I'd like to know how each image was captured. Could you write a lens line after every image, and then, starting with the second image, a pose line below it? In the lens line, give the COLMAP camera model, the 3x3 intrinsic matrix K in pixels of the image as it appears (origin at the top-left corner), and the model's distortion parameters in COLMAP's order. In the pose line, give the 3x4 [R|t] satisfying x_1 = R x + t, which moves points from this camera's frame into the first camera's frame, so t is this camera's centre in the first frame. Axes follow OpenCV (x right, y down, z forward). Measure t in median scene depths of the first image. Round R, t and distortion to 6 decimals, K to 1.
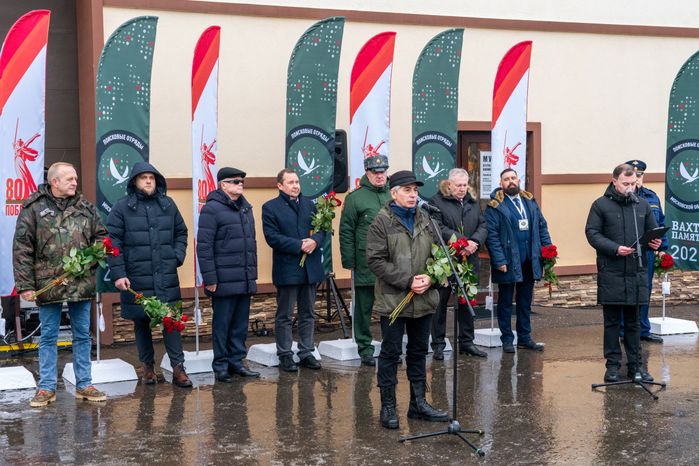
lens RADIAL K [[991.3, 0, 351.6], [0, 991.3, 235.2], [0, 0, 1]] dist [0.007126, 0.000000]
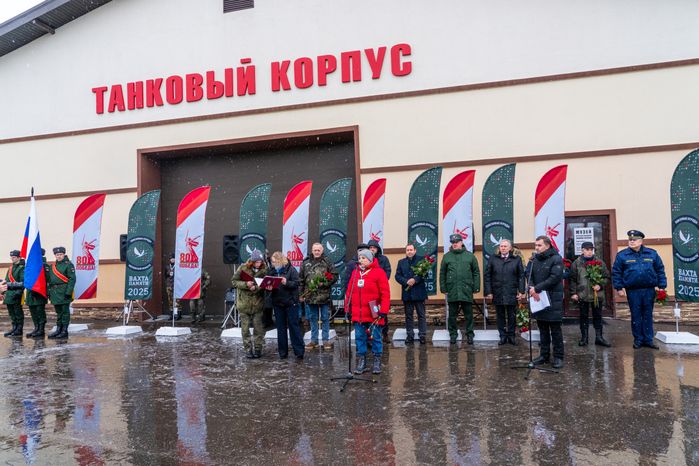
lens RADIAL K [[470.9, 0, 351.5], [0, 470.9, 239.2], [0, 0, 1]] dist [-0.020024, -0.001017]
pose [[0.804949, -0.032890, -0.592431, 0.415176], [-0.009412, 0.997629, -0.068173, -0.007534], [0.593269, 0.060451, 0.802731, 0.147883]]
